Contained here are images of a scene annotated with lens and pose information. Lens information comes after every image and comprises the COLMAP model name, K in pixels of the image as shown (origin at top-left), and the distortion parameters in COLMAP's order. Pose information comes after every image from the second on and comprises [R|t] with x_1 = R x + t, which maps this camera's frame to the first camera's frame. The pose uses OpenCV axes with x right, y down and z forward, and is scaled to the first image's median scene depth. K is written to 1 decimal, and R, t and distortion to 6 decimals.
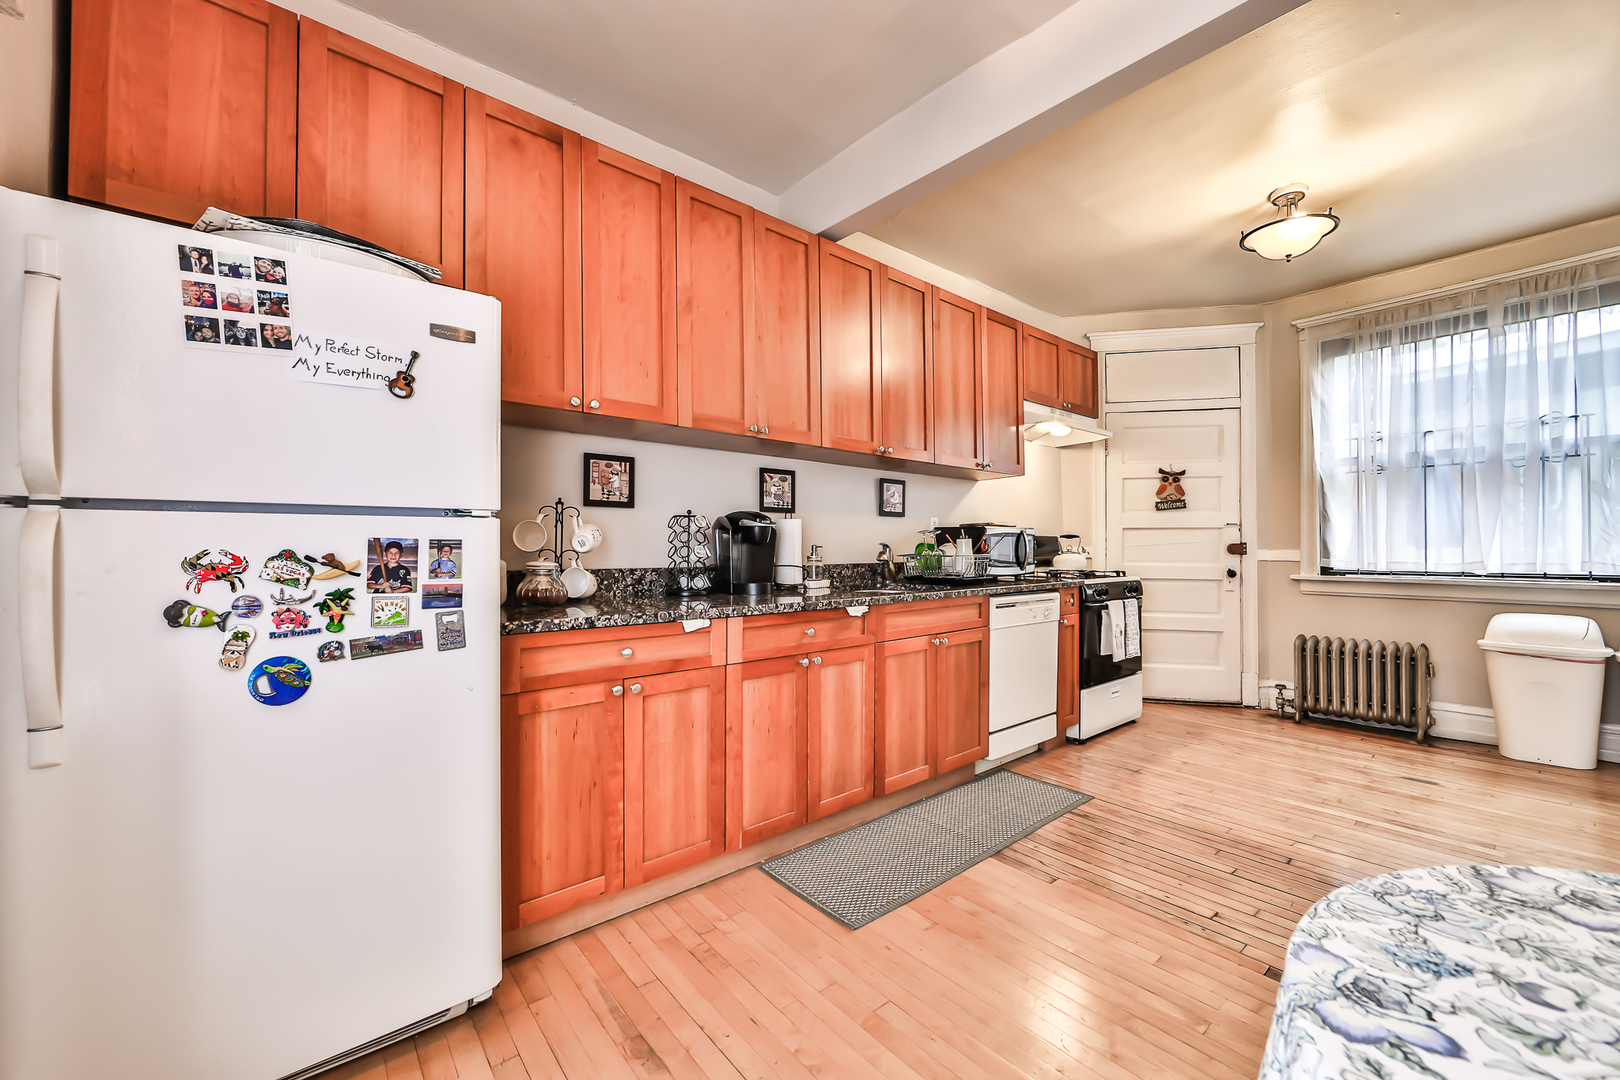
lens RADIAL K [[637.5, 0, 810.4], [0, 637.5, 541.9], [0, 0, 1]] dist [-0.010682, 0.001301]
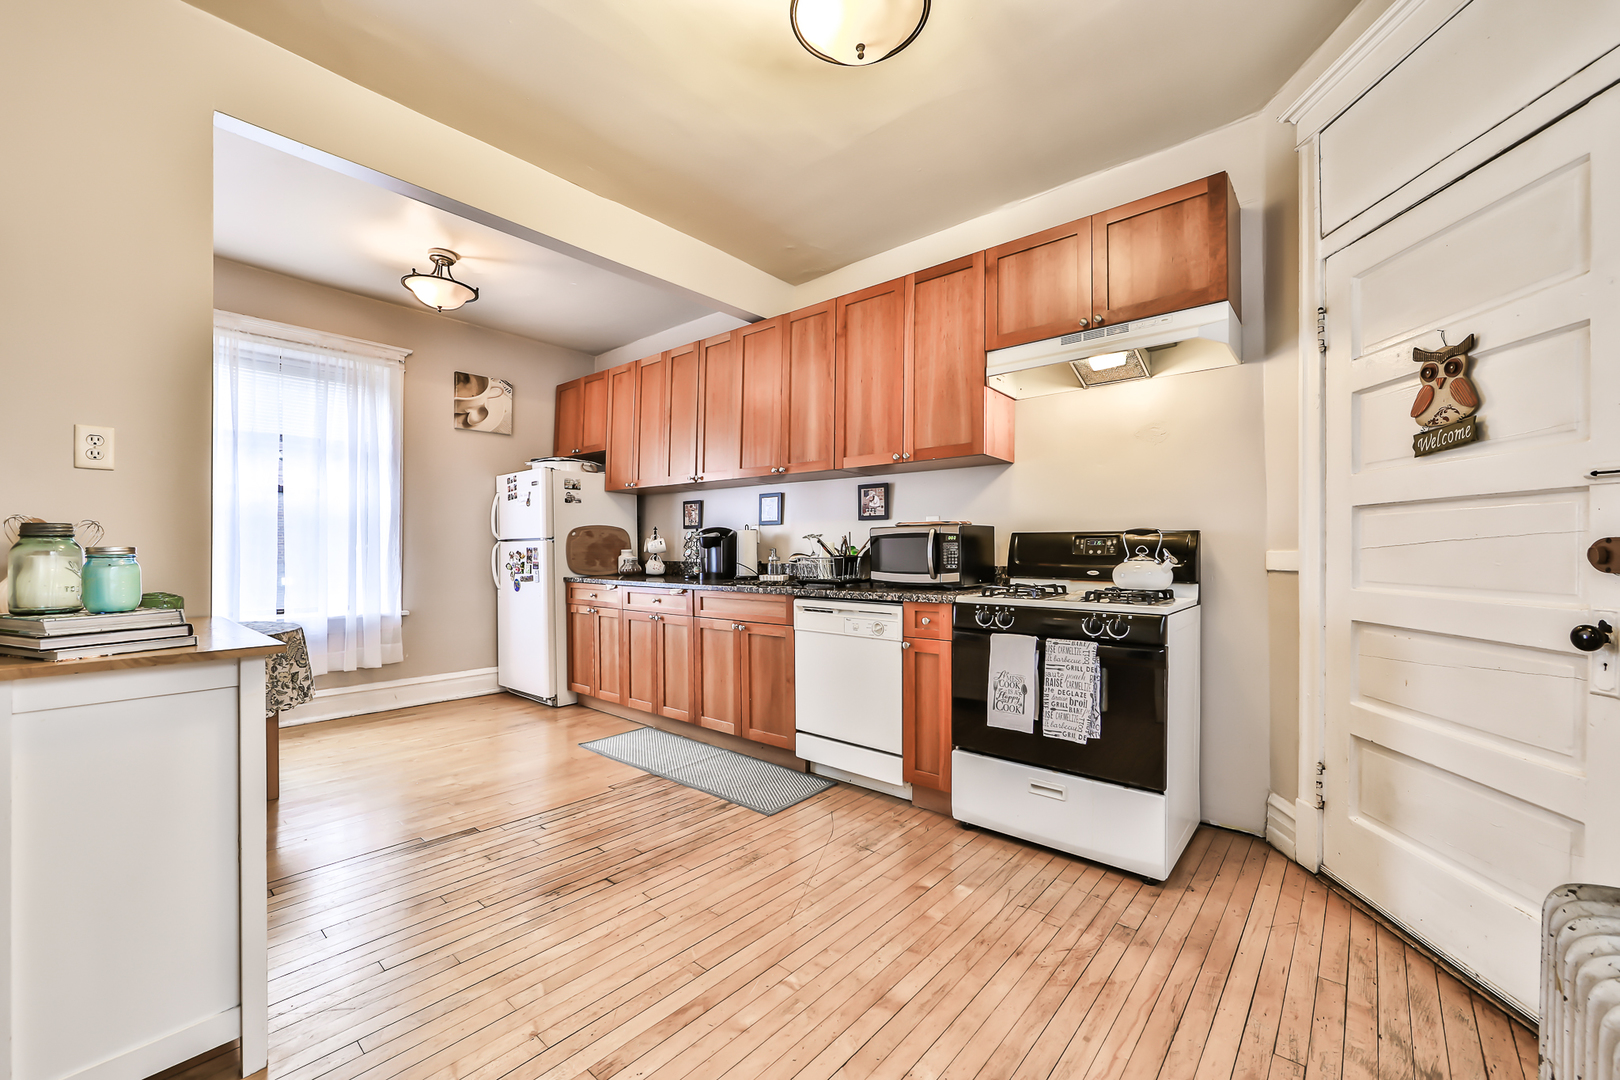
lens RADIAL K [[637.5, 0, 816.5], [0, 637.5, 543.5], [0, 0, 1]] dist [-0.010682, 0.001301]
pose [[0.169923, -0.010067, -0.985406, 1.579304], [0.007688, 0.999931, -0.008890, 0.008423], [0.985427, -0.006065, 0.169988, 1.032704]]
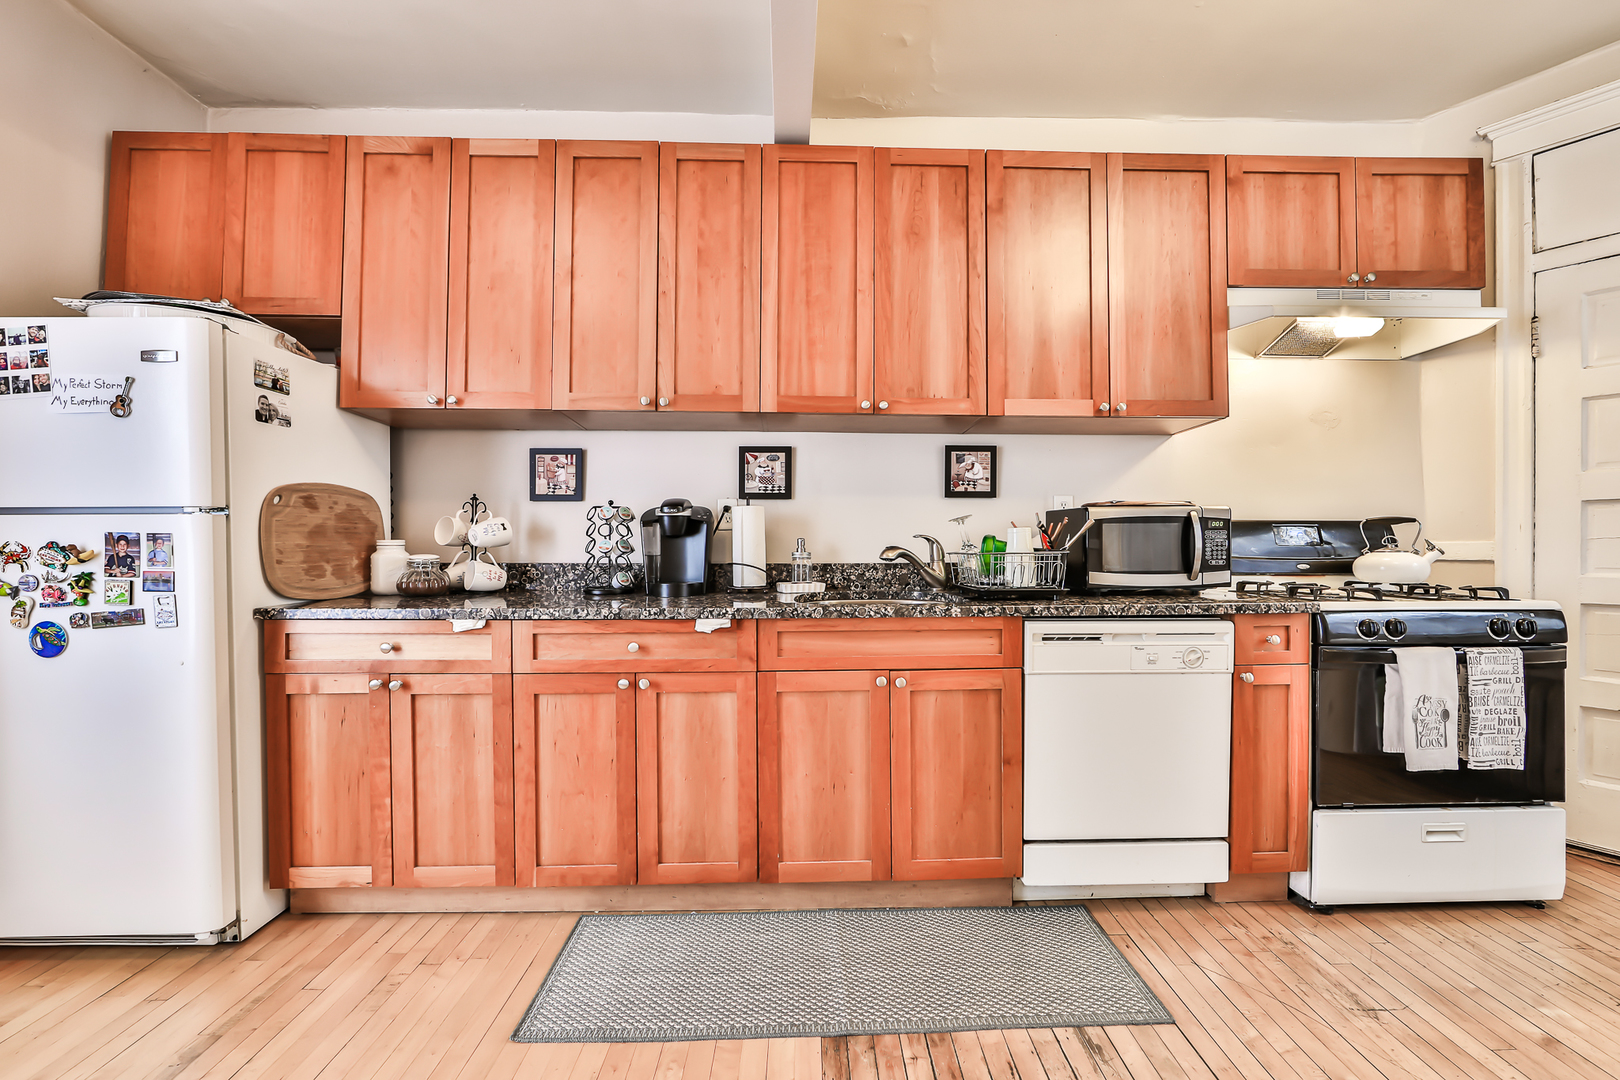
lens RADIAL K [[637.5, 0, 813.8], [0, 637.5, 543.0], [0, 0, 1]] dist [-0.010682, 0.001301]
pose [[0.781112, -0.002653, -0.624385, 0.611209], [0.005788, 0.999979, 0.002991, 0.009968], [0.624364, -0.005951, 0.781111, 0.471857]]
